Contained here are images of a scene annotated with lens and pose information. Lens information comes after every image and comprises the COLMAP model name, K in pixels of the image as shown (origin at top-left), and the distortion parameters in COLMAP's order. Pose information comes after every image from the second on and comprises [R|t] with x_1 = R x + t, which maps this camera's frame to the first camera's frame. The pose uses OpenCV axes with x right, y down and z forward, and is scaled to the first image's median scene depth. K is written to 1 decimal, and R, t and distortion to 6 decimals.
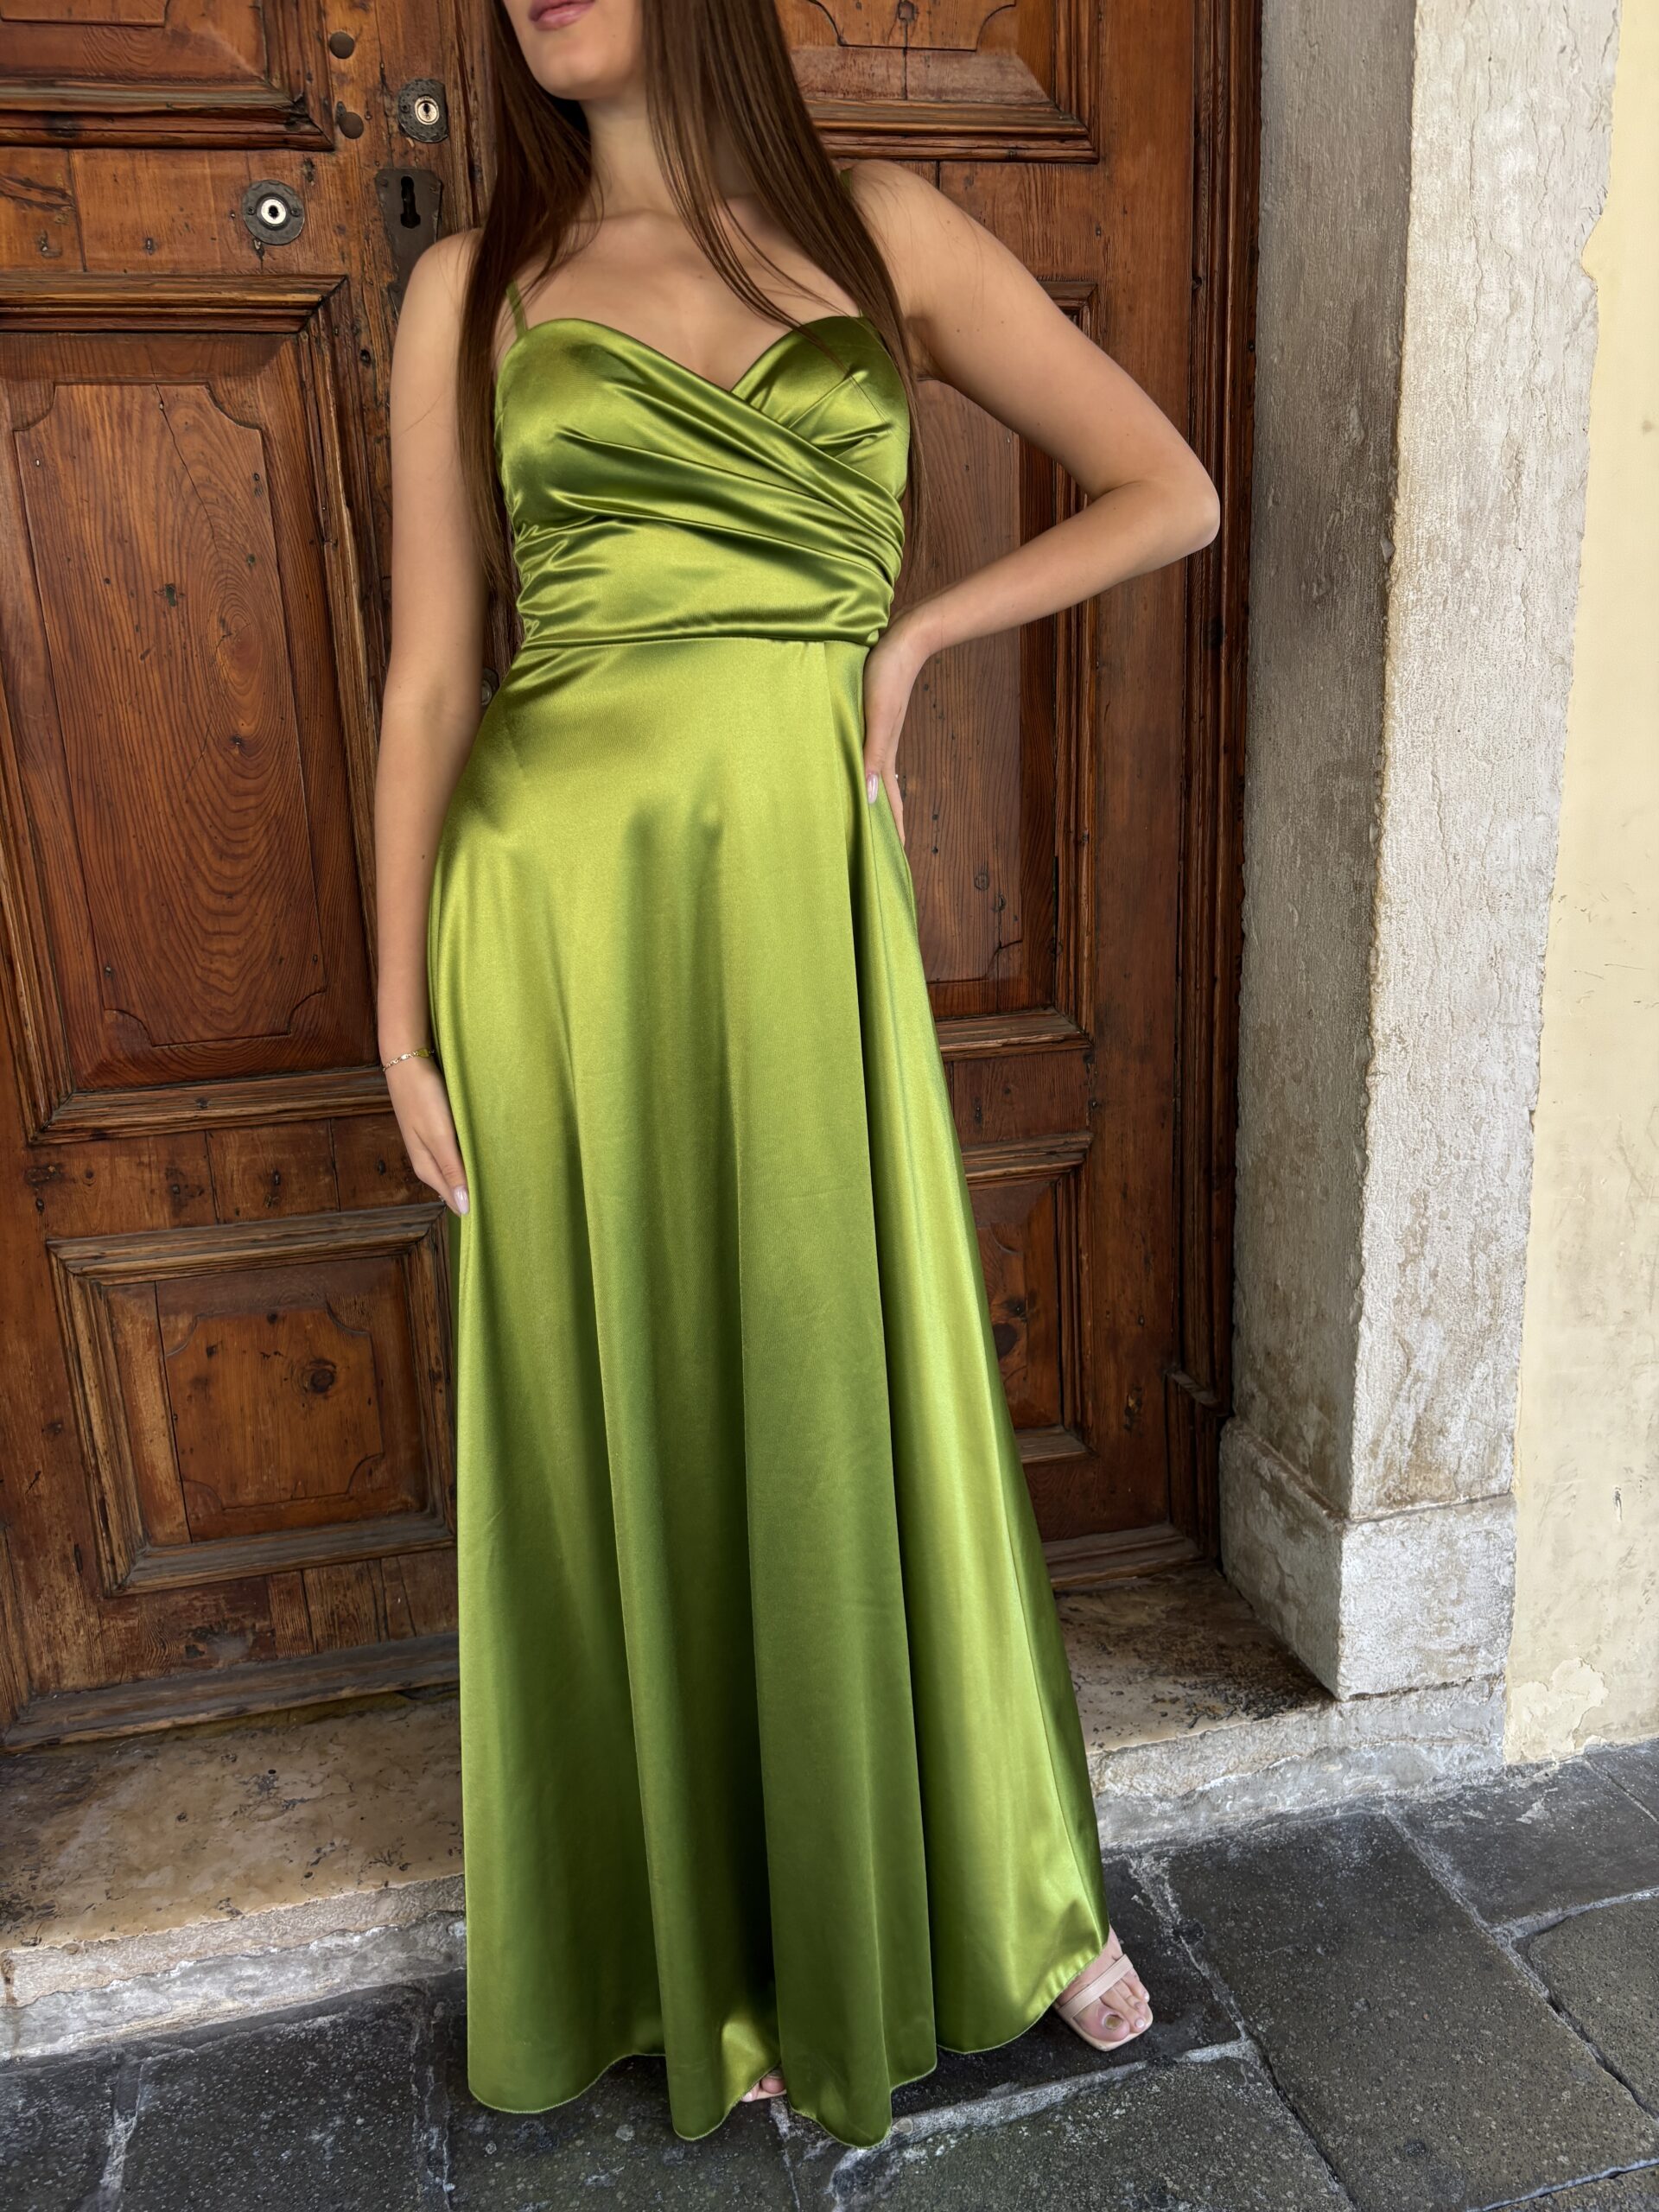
lens RADIAL K [[1696.6, 0, 829.3], [0, 1696.6, 1115.5], [0, 0, 1]] dist [0.031579, -0.048872]
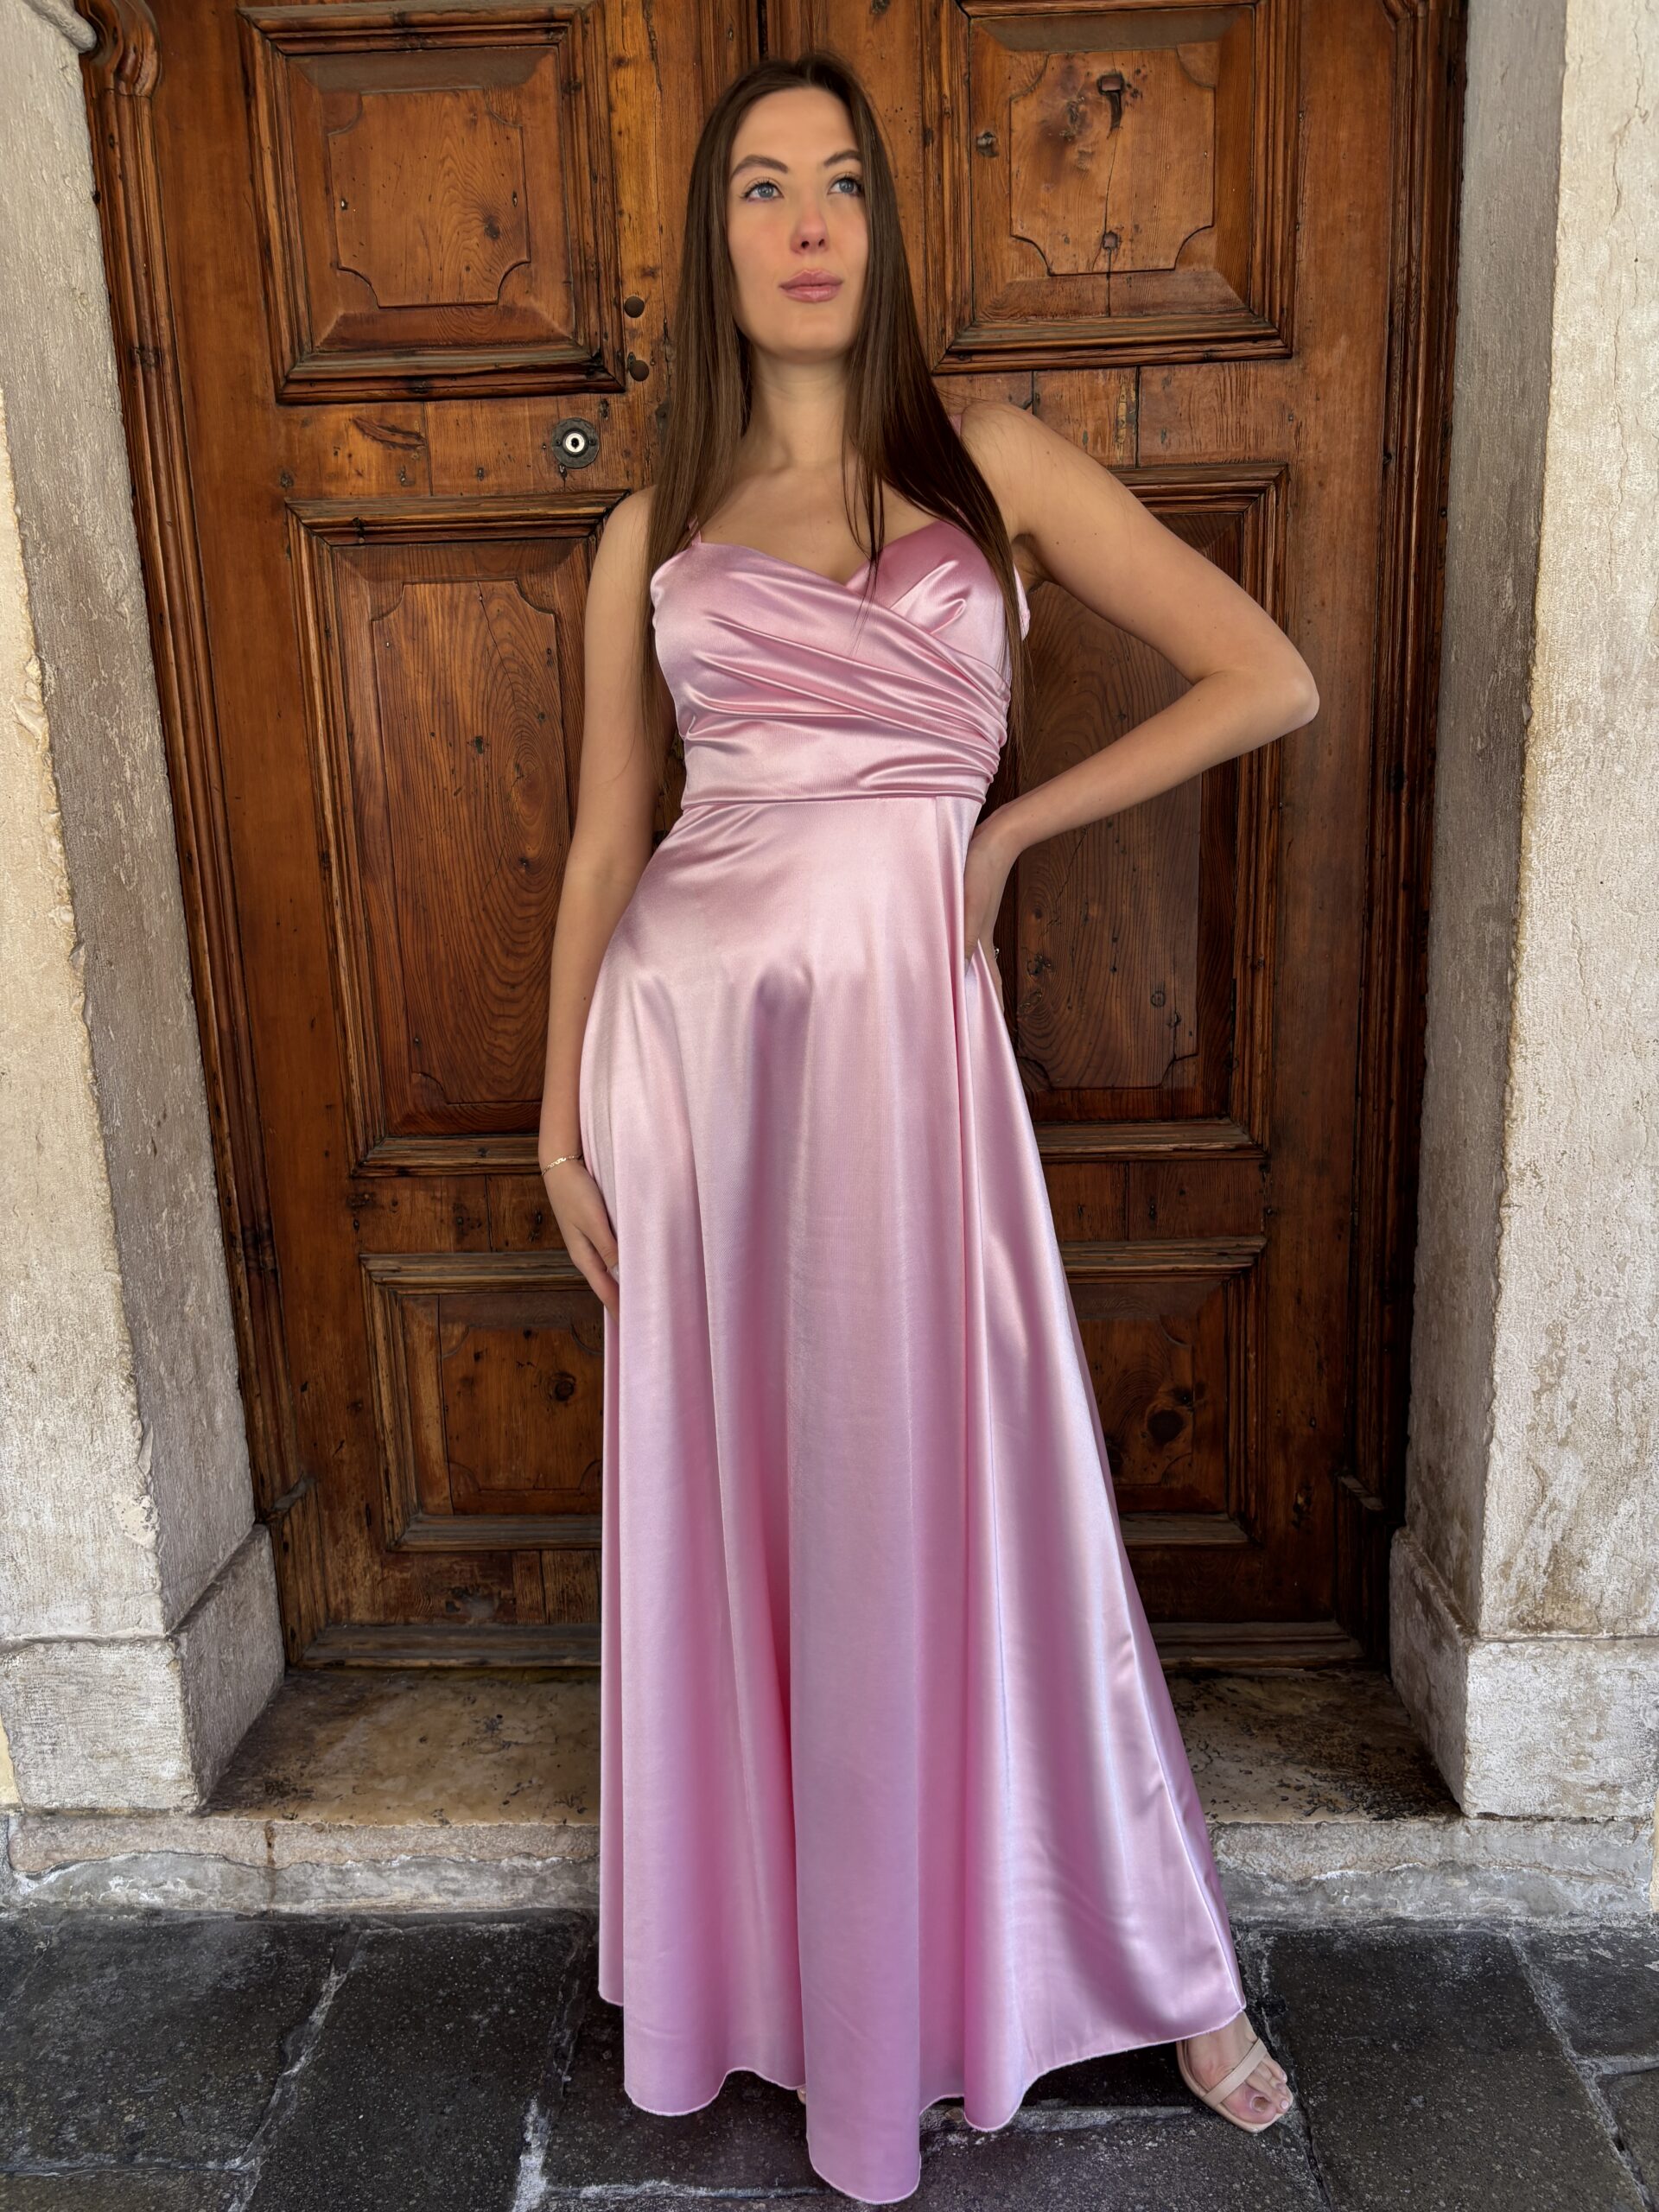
lens RADIAL K [[1696.6, 0, 812.1], [0, 1696.6, 1109.7], [0, 0, 1]] dist [0.031579, -0.048872]
pose [[0.961966, 0.065073, -0.265306, 0.183299], [-0.075159, 0.996777, -0.028034, -0.021583], [0.262627, 0.046908, 0.963757, -0.116326]]
